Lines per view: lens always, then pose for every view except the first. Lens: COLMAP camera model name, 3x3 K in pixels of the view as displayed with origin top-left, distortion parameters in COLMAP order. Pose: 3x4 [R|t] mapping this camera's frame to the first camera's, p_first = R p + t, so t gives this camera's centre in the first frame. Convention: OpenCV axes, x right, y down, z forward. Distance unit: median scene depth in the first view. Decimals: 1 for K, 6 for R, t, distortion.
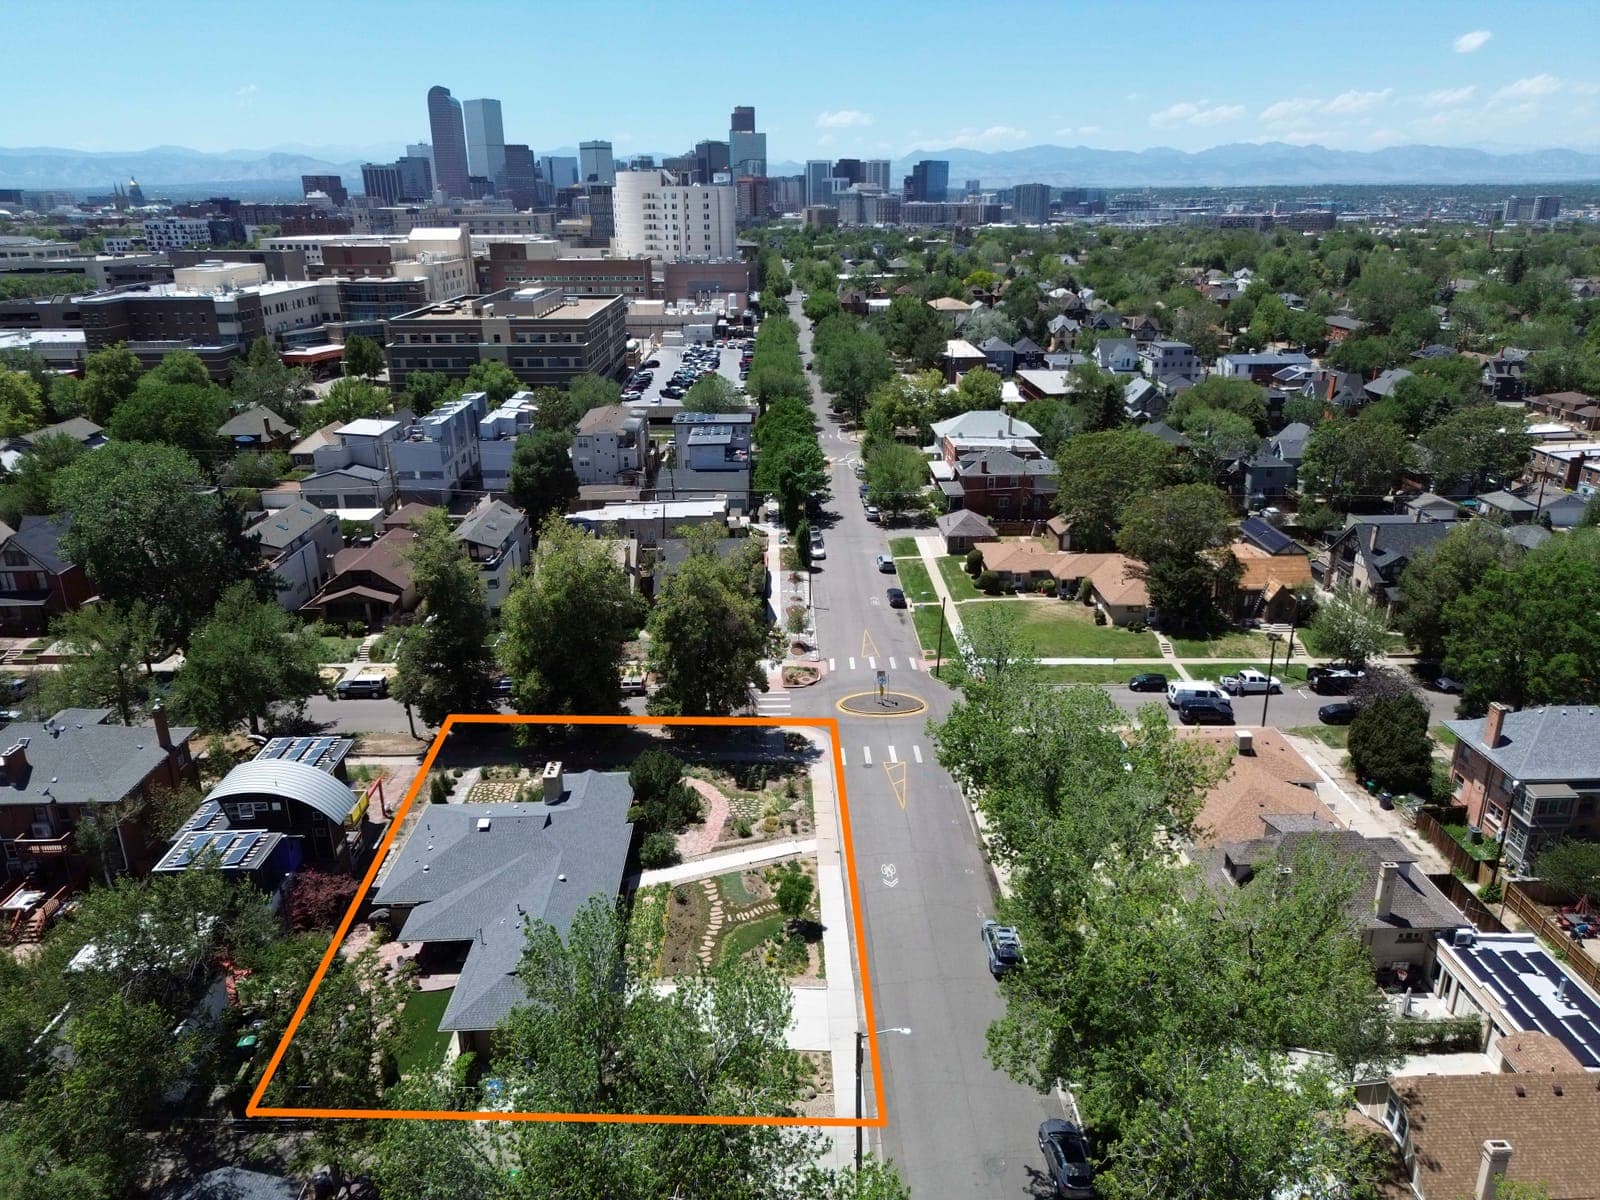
lens RADIAL K [[1129.5, 0, 809.3], [0, 1129.5, 607.5], [0, 0, 1]] dist [0.058472, -0.051105]
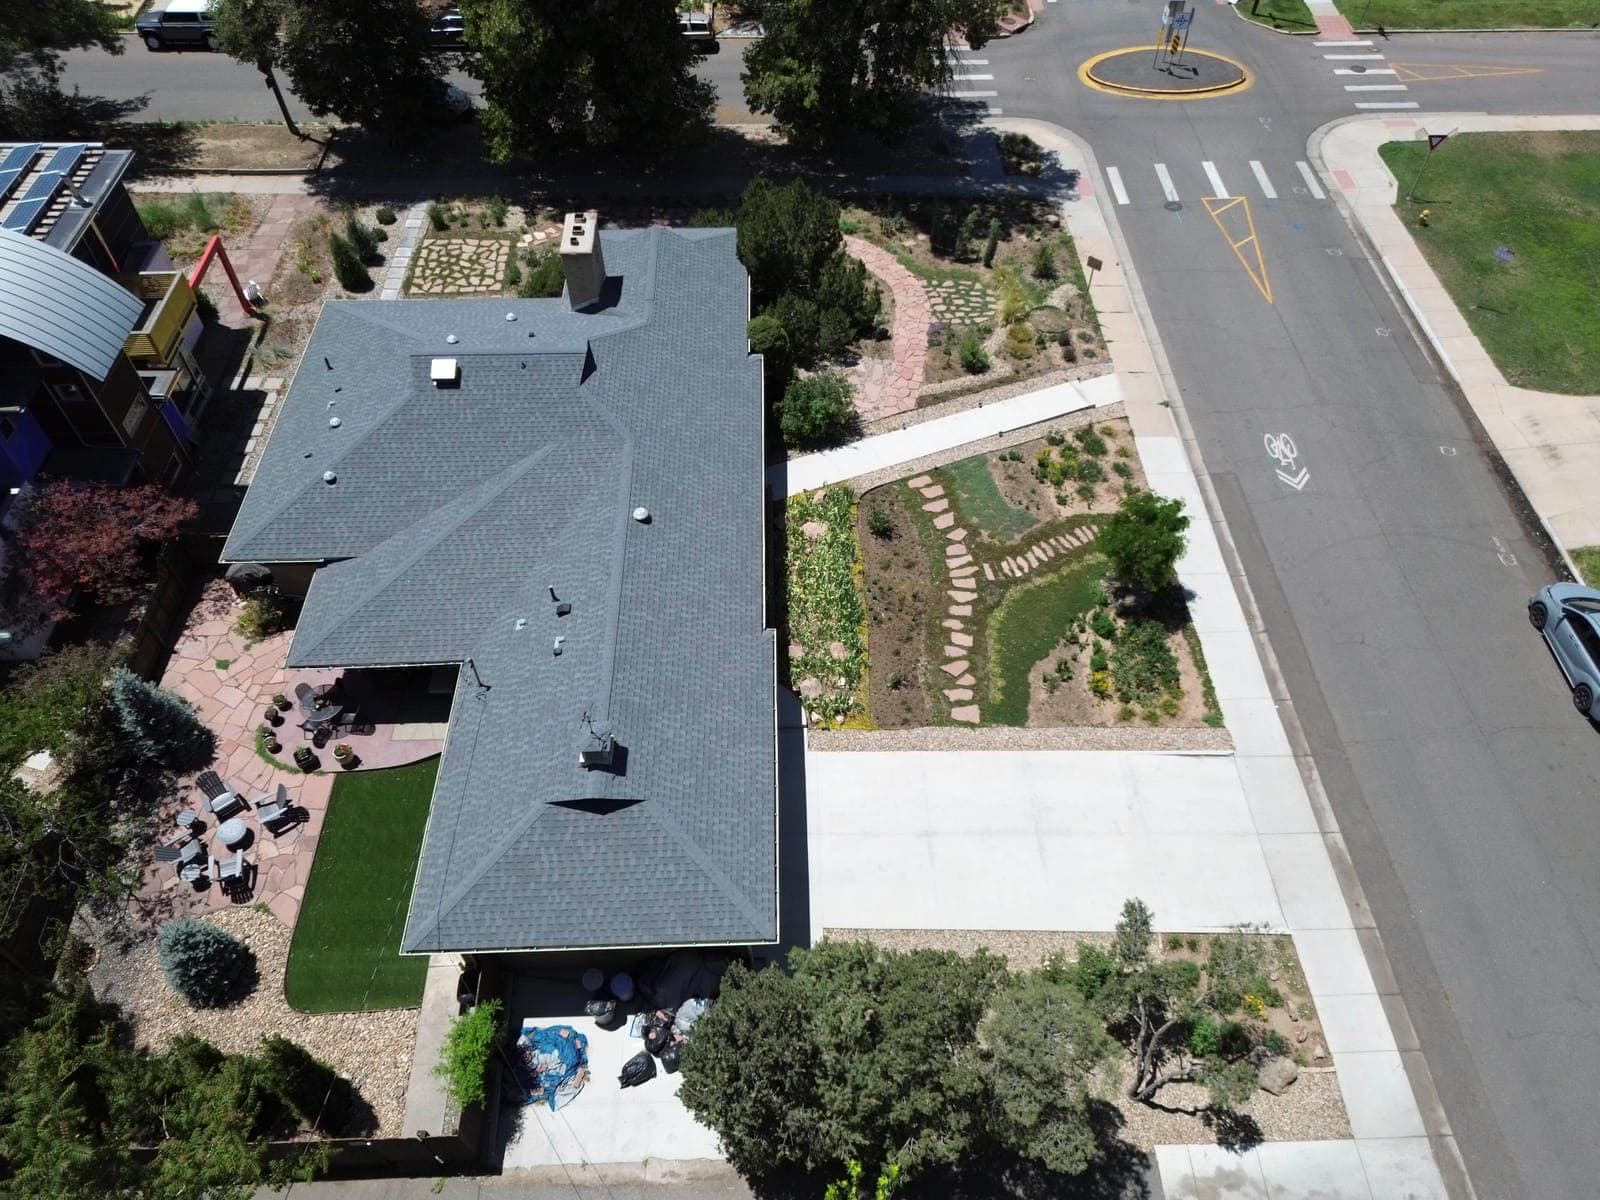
lens RADIAL K [[1129.5, 0, 808.3], [0, 1129.5, 606.1], [0, 0, 1]] dist [0.058472, -0.051105]
pose [[0.999977, 0.006168, 0.002842, -0.105457], [-0.006760, 0.863734, 0.503903, 0.032788], [0.000653, -0.503910, 0.863756, 0.413659]]
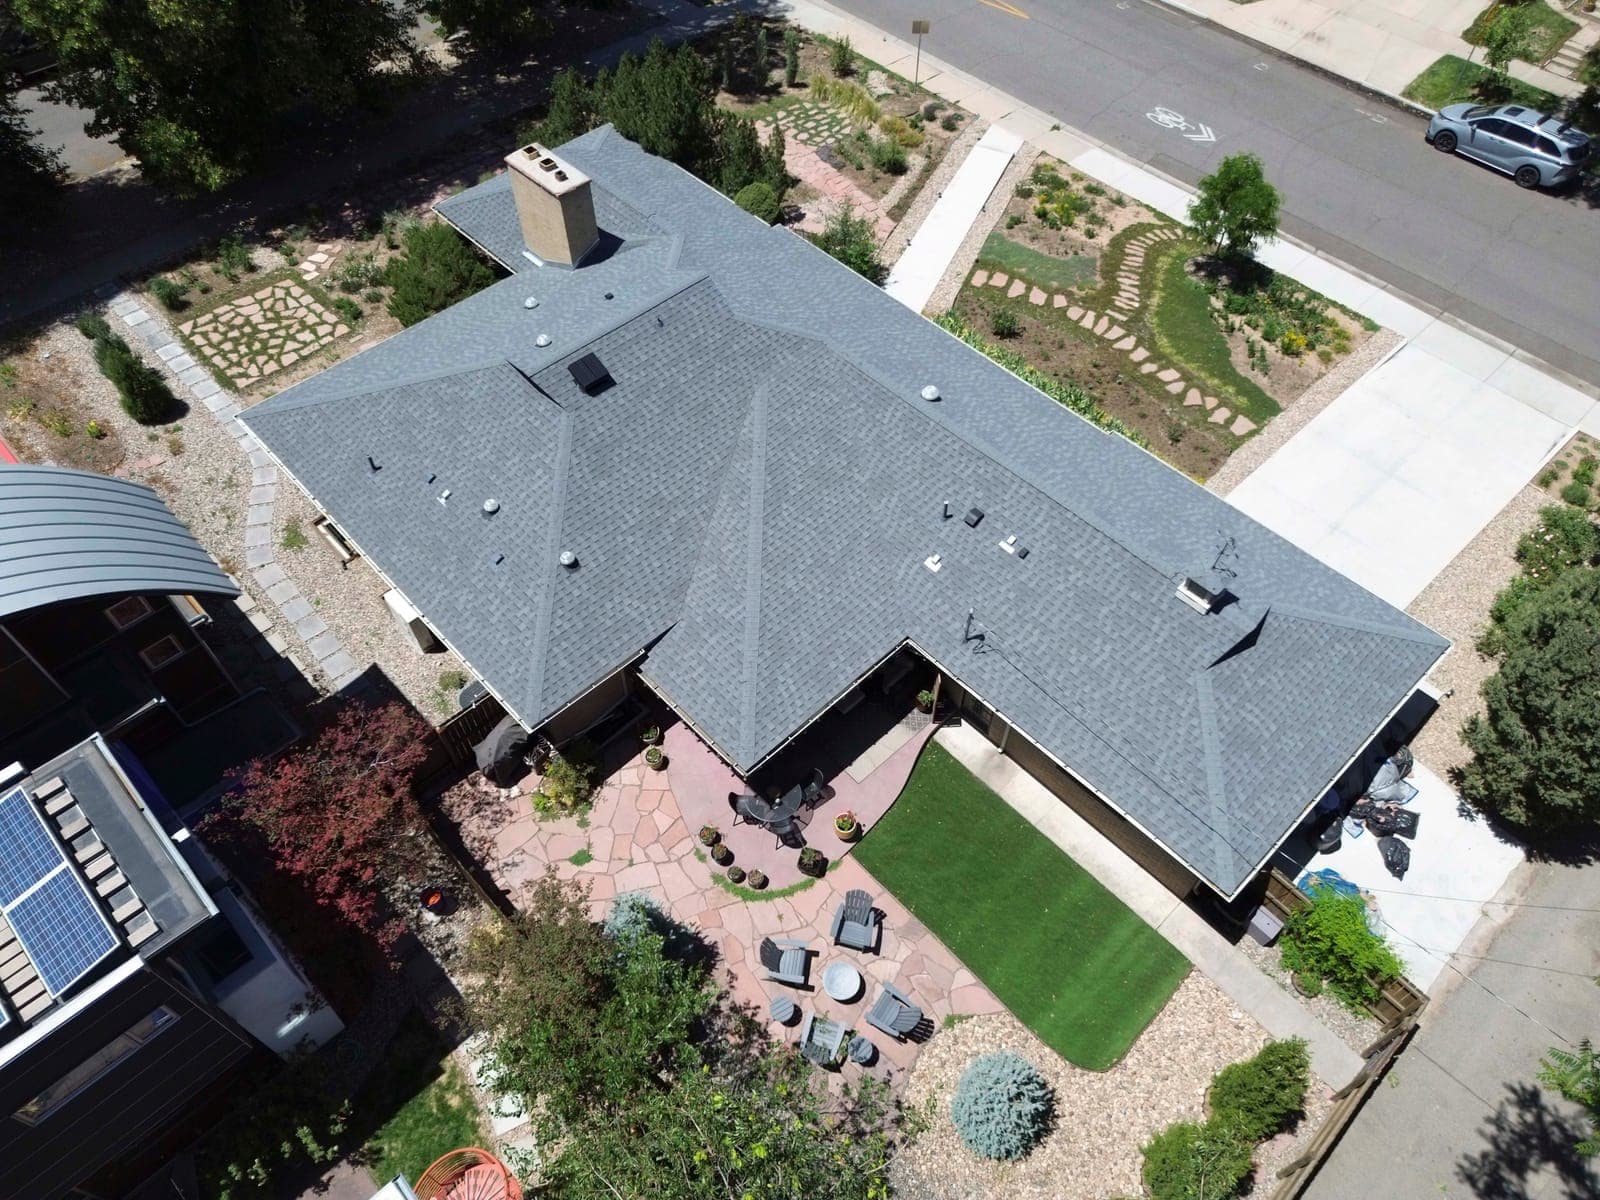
lens RADIAL K [[1129.5, 0, 809.2], [0, 1129.5, 603.7], [0, 0, 1]] dist [0.058472, -0.051105]
pose [[0.743603, -0.526975, 0.411525, -0.297729], [0.220938, 0.774569, 0.592646, 0.043686], [-0.631064, -0.349772, 0.692400, 0.510347]]
